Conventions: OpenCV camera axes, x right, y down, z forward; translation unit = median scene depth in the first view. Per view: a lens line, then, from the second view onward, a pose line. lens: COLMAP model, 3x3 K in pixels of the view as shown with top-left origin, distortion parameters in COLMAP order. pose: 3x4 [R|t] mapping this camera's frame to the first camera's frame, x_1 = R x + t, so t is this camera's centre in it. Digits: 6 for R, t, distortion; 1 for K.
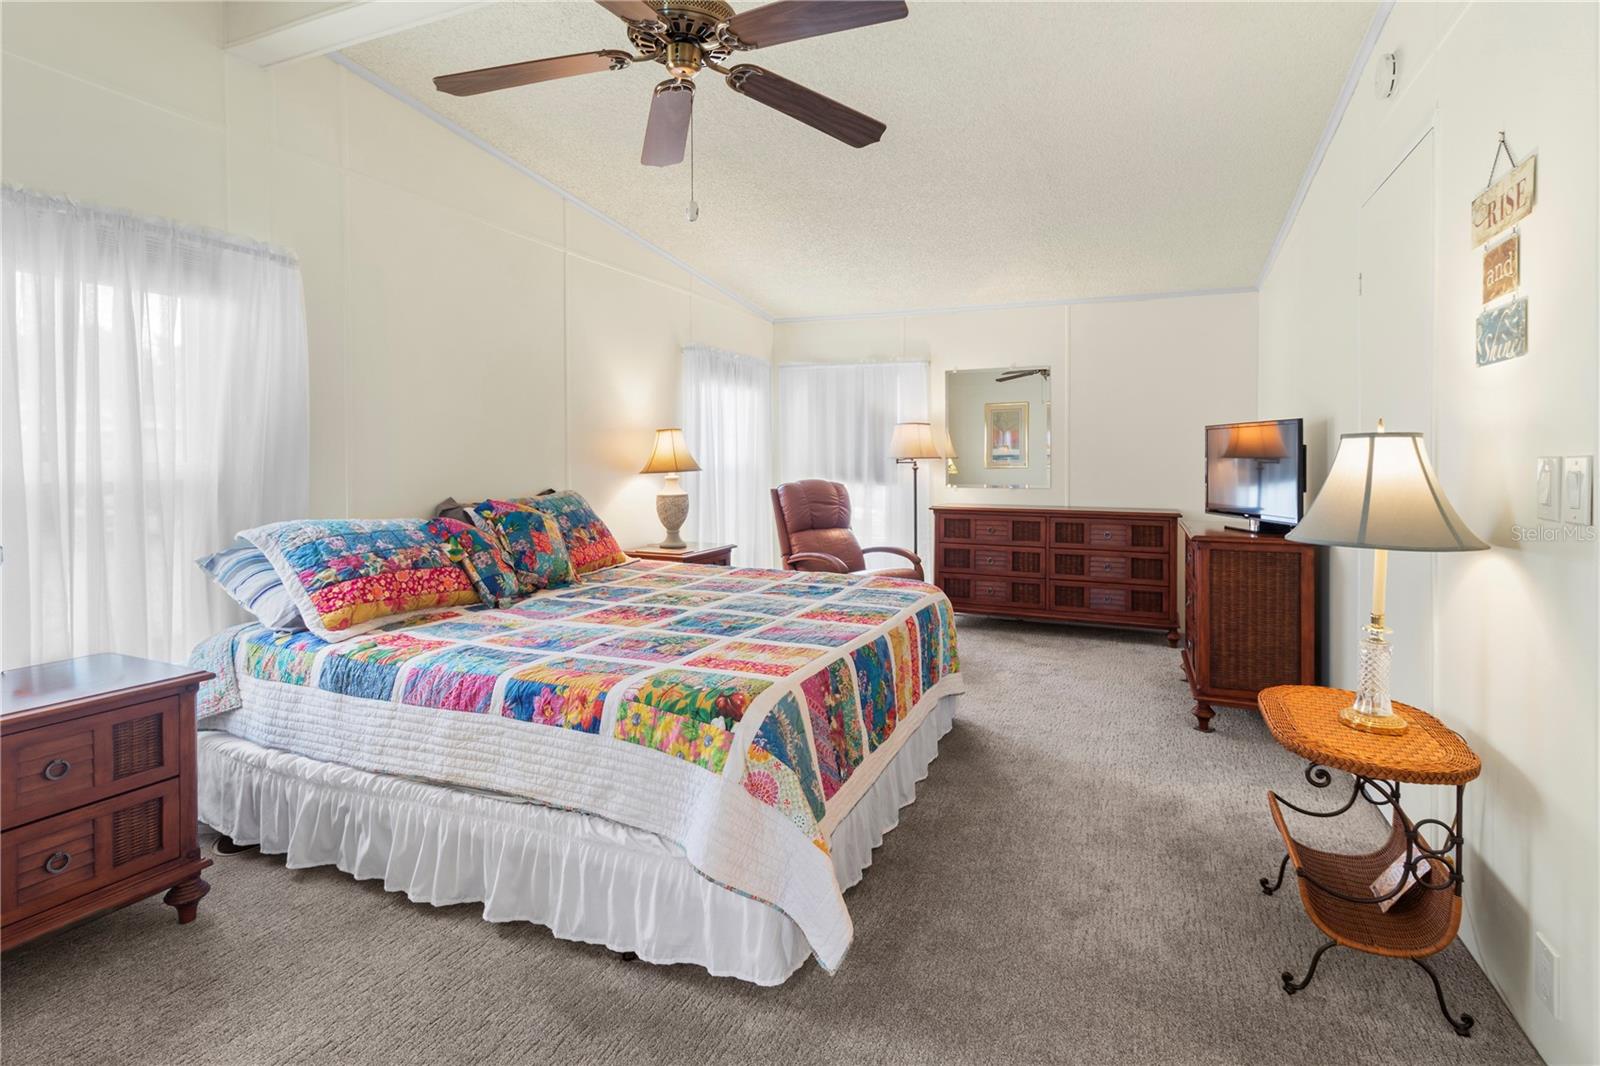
lens RADIAL K [[760.7, 0, 820.3], [0, 760.7, 473.3], [0, 0, 1]] dist [0.007546, -0.000590]
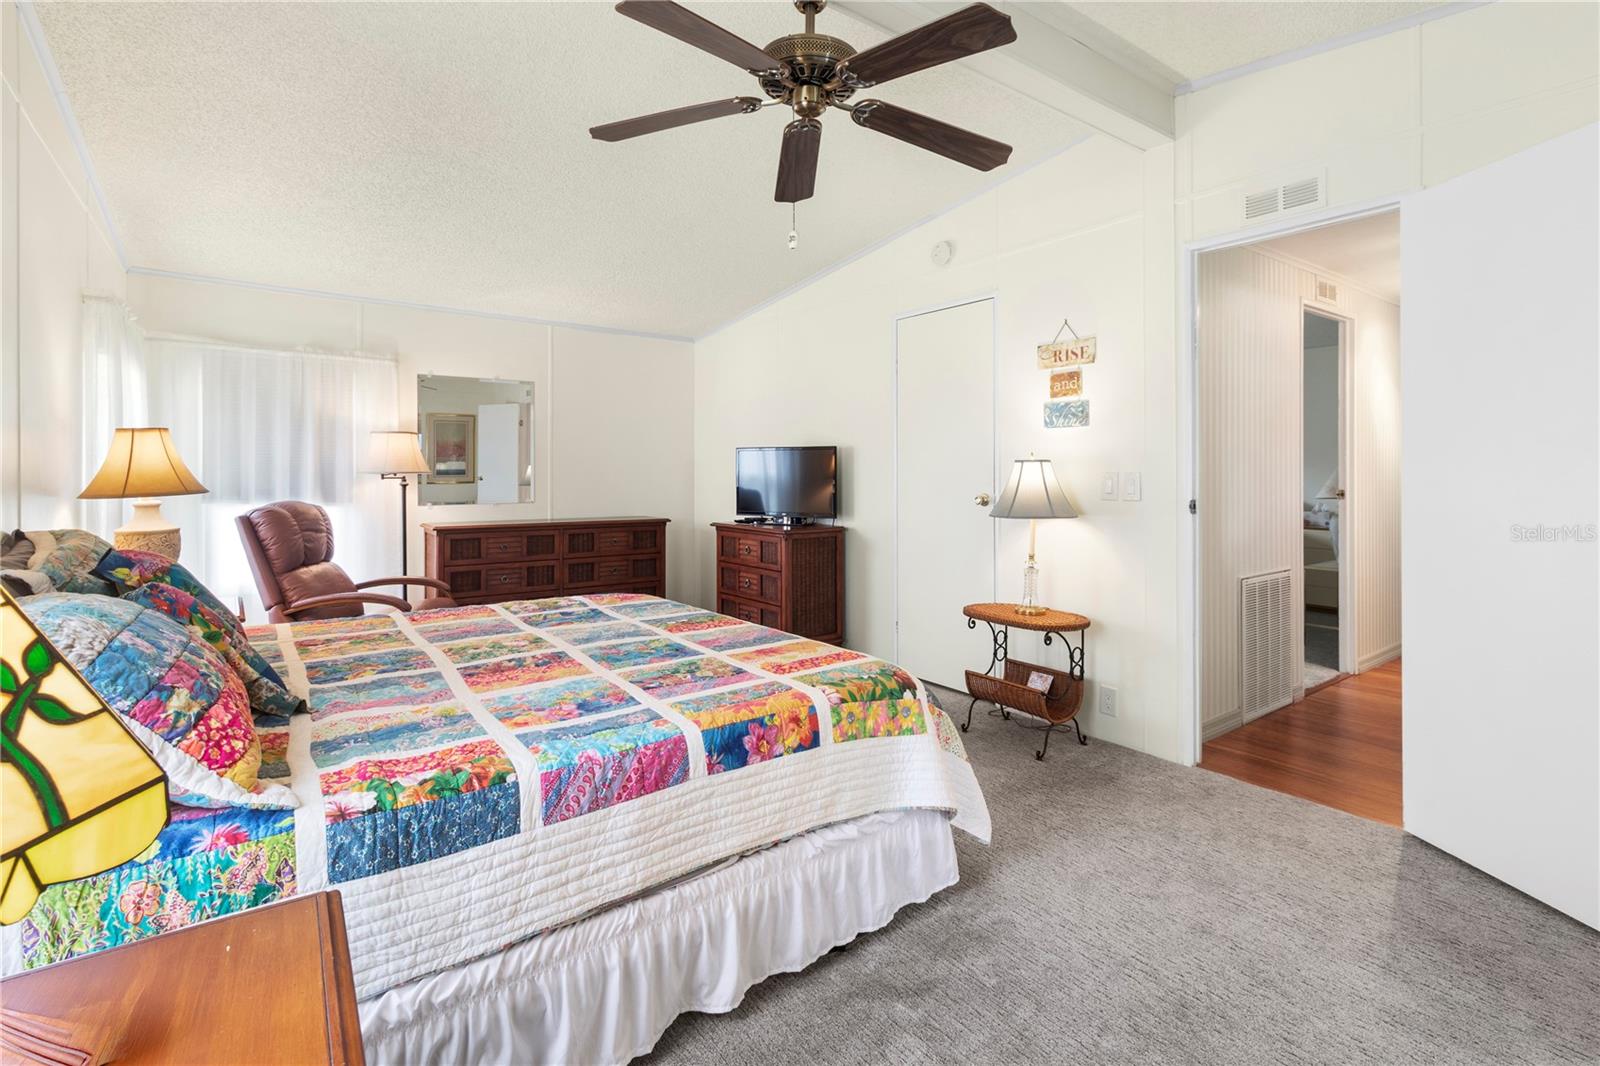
lens RADIAL K [[760.7, 0, 821.6], [0, 760.7, 477.6], [0, 0, 1]] dist [0.007546, -0.000590]
pose [[0.500522, -0.006553, 0.865699, -1.070604], [0.017304, 0.999847, -0.002436, -0.011162], [-0.865551, 0.016199, 0.500559, 0.446940]]
